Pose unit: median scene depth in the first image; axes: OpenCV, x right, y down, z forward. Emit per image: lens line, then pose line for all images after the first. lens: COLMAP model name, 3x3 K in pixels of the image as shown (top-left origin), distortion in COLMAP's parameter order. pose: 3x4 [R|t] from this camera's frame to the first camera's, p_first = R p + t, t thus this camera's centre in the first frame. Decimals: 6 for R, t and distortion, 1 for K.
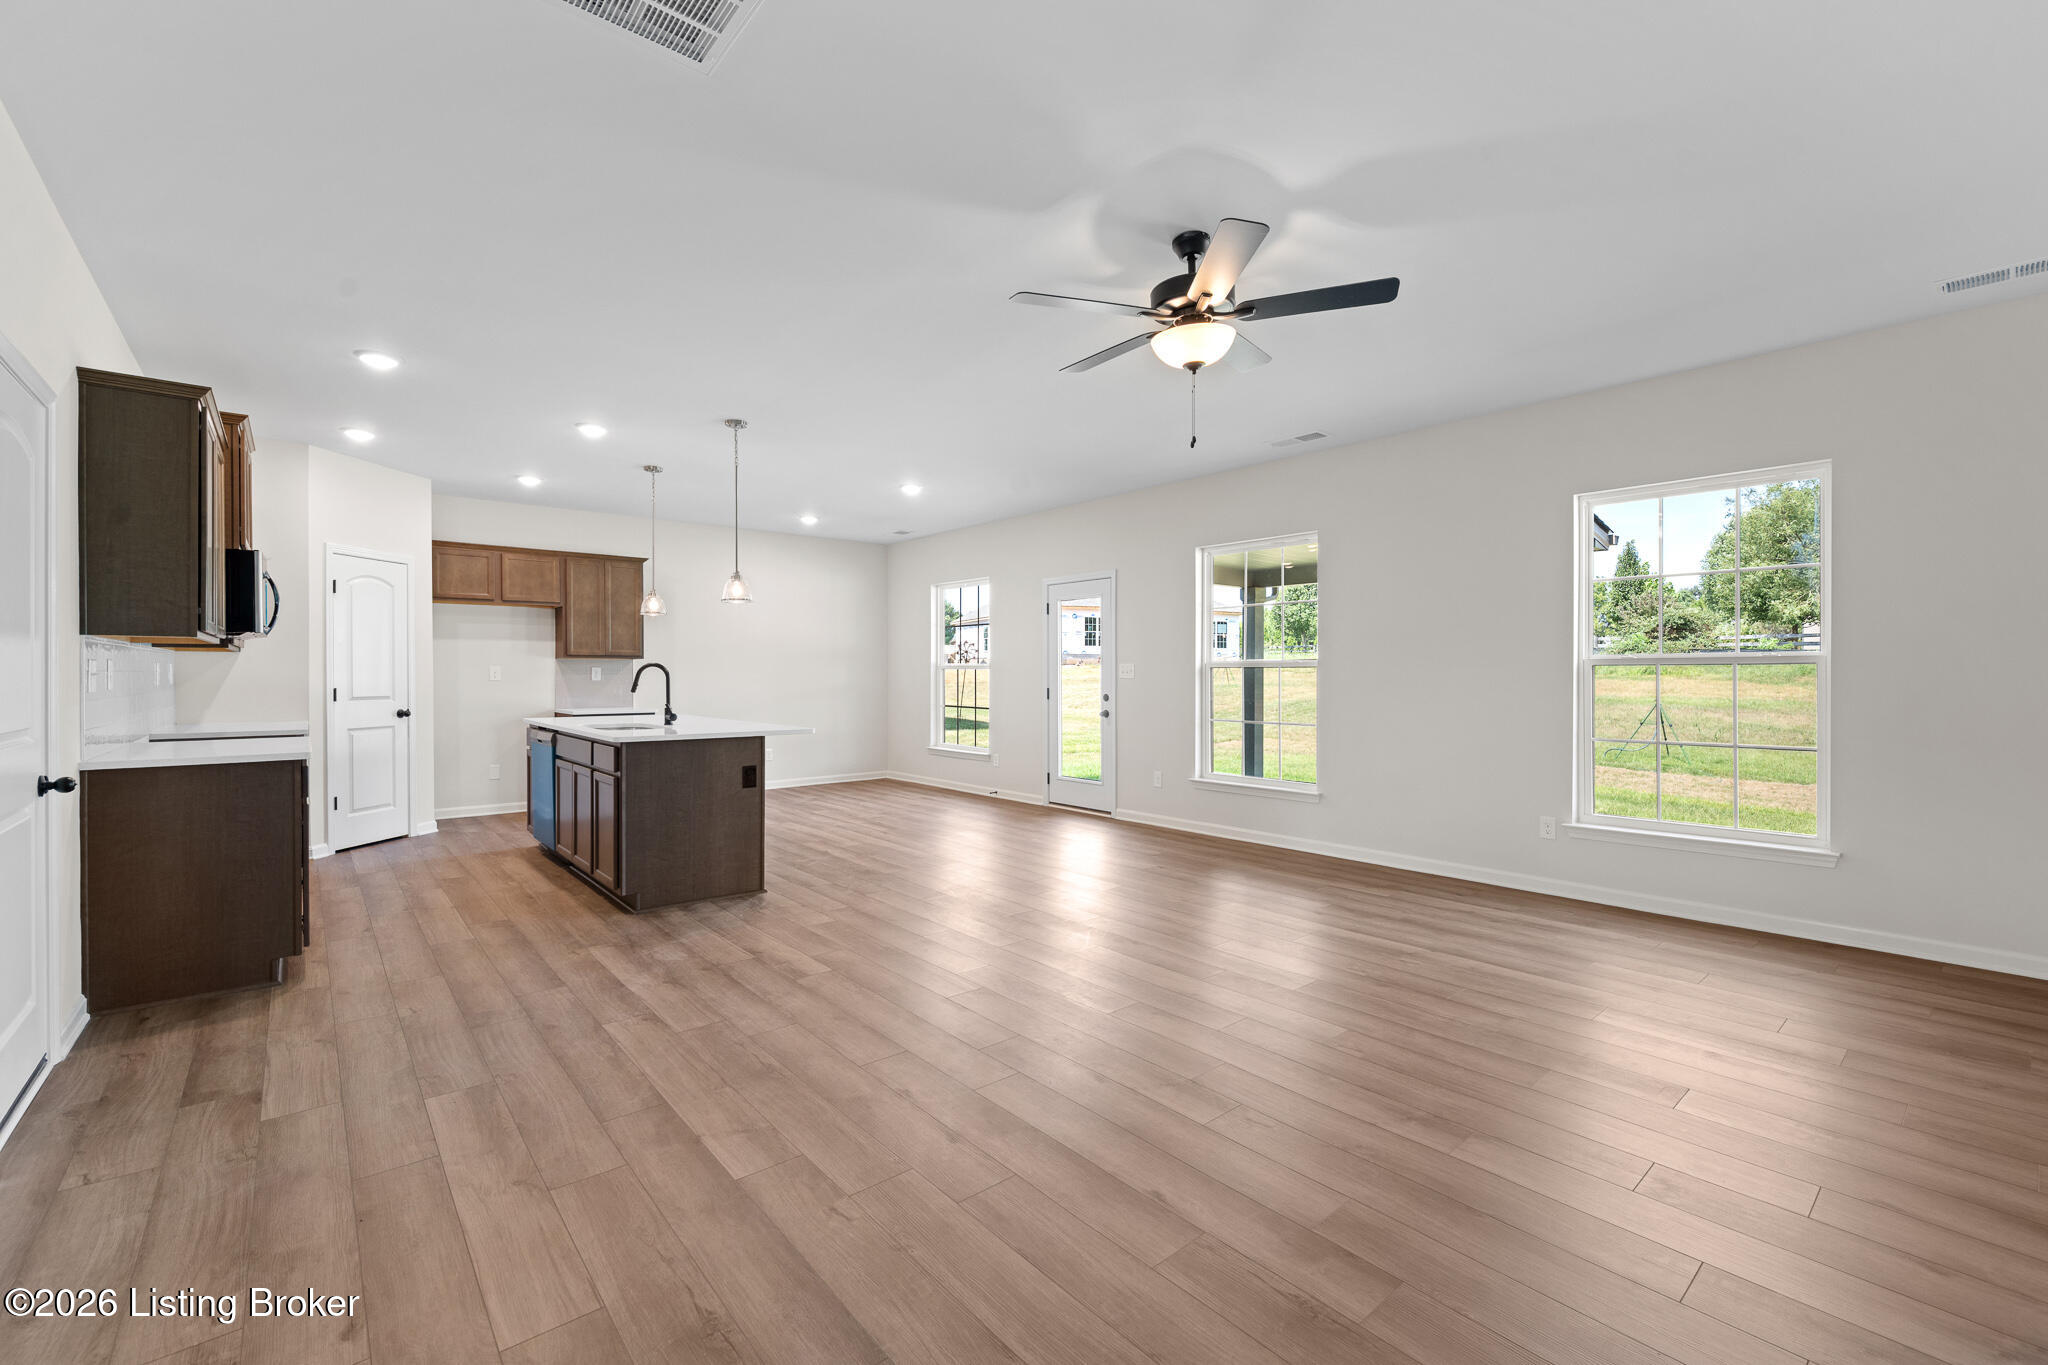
lens RADIAL K [[843.3, 0, 1024.3], [0, 843.3, 693.5], [0, 0, 1]] dist [0.002401, -0.002293]
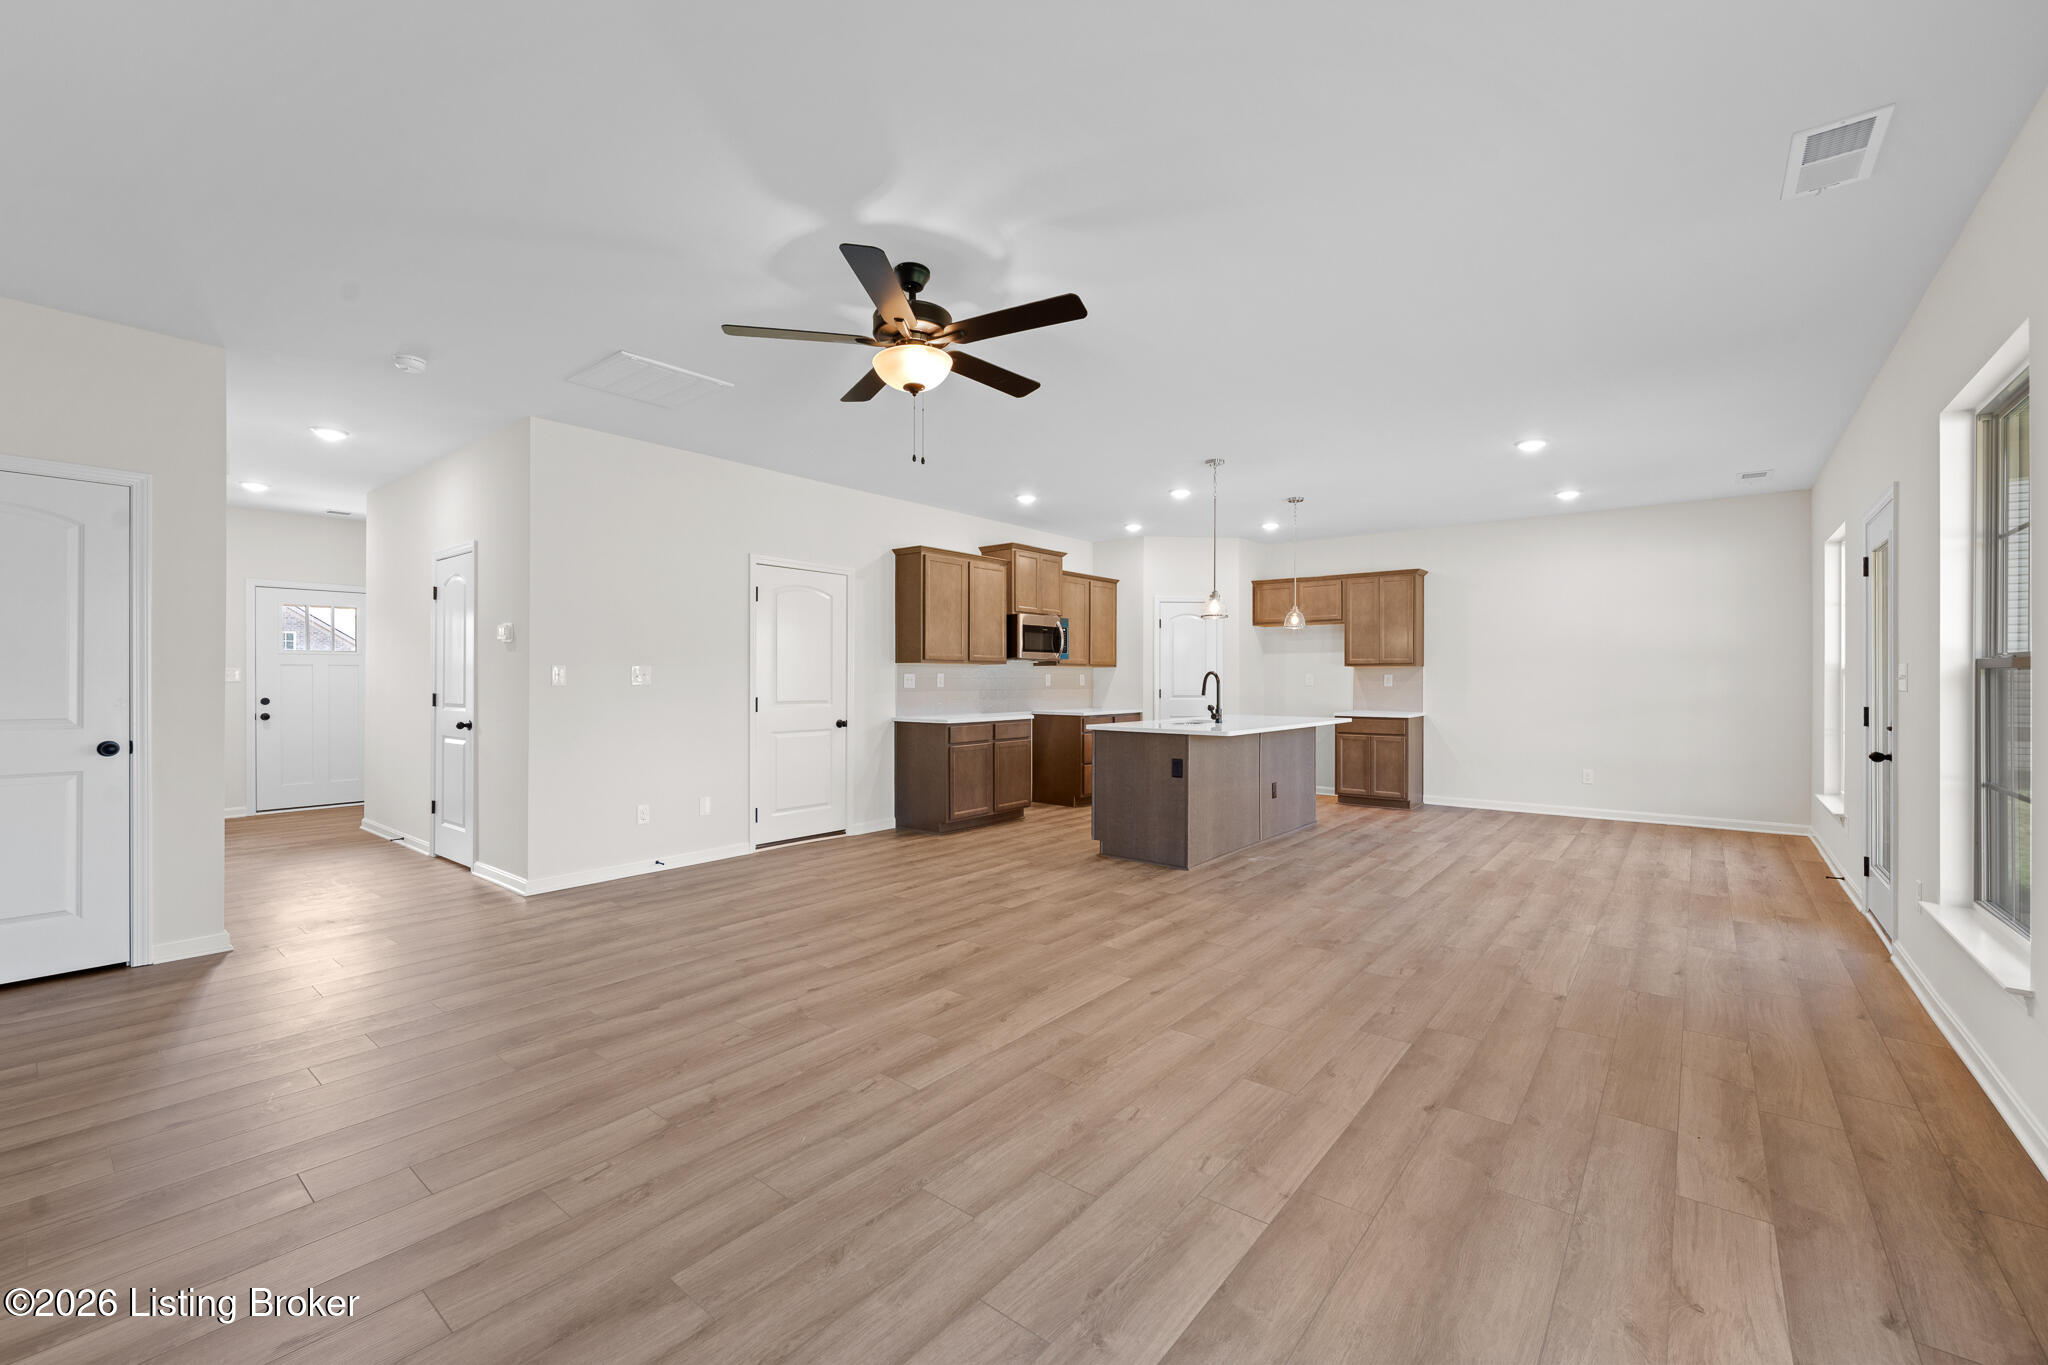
lens RADIAL K [[843.3, 0, 1035.1], [0, 843.3, 676.7], [0, 0, 1]] dist [0.002401, -0.002293]
pose [[0.190871, -0.005117, -0.981602, 0.567018], [-0.024993, 0.999637, -0.010071, -0.007802], [0.981297, 0.026455, 0.190674, 0.425467]]
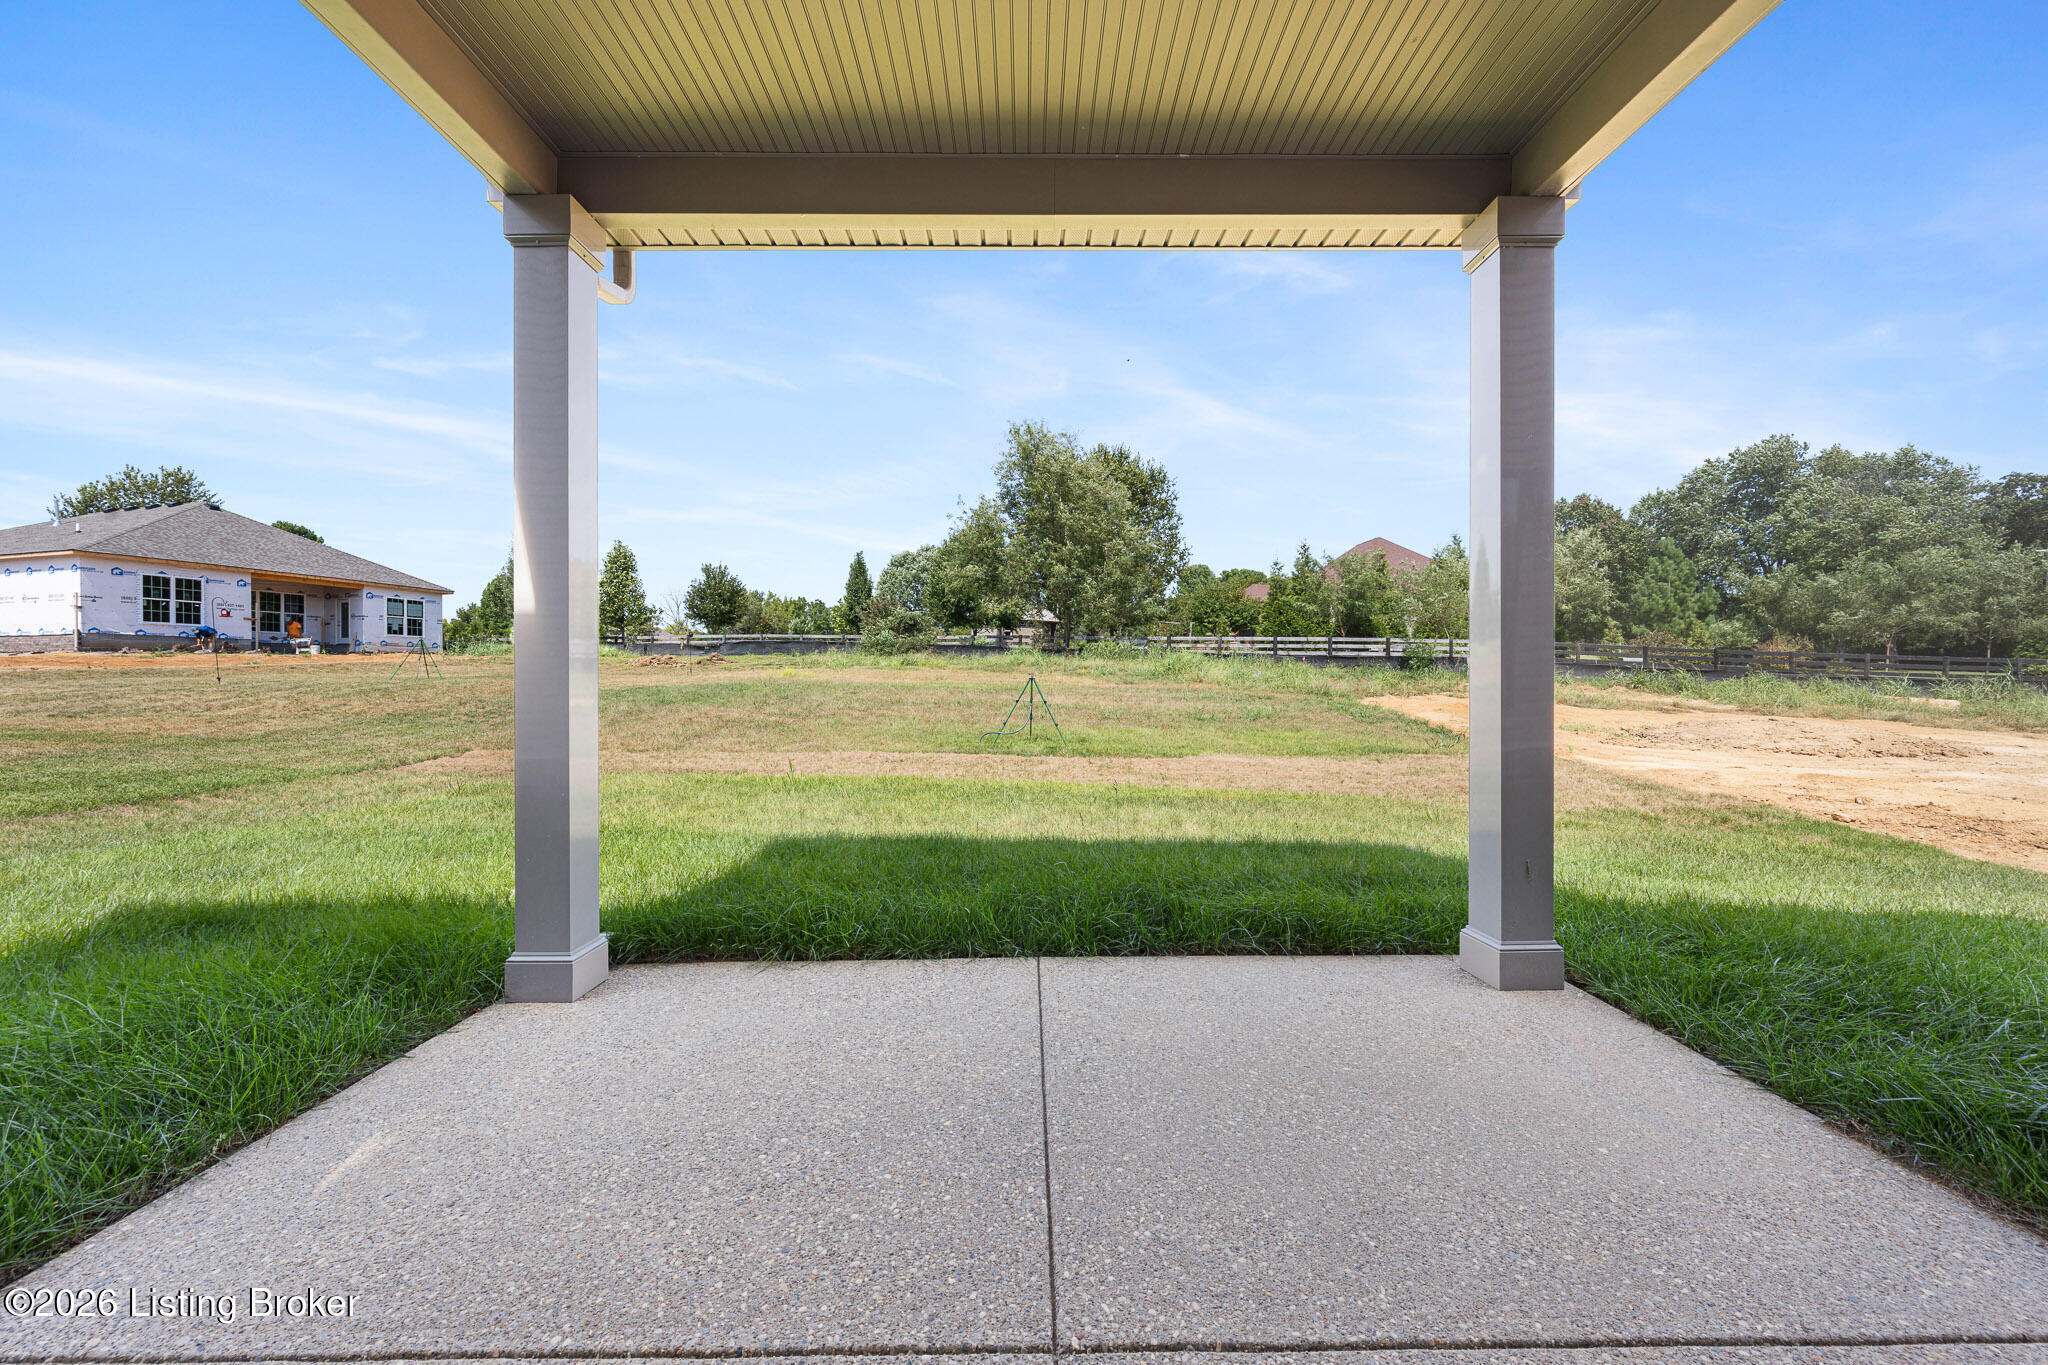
lens RADIAL K [[818.7, 0, 1018.7], [0, 818.7, 679.2], [0, 0, 1]] dist [-0.001606, 0.000160]
pose [[0.648080, -0.002103, 0.761569, 0.263990], [0.021358, 0.999653, -0.015415, 0.062126], [-0.761273, 0.026256, 0.647900, 1.135883]]
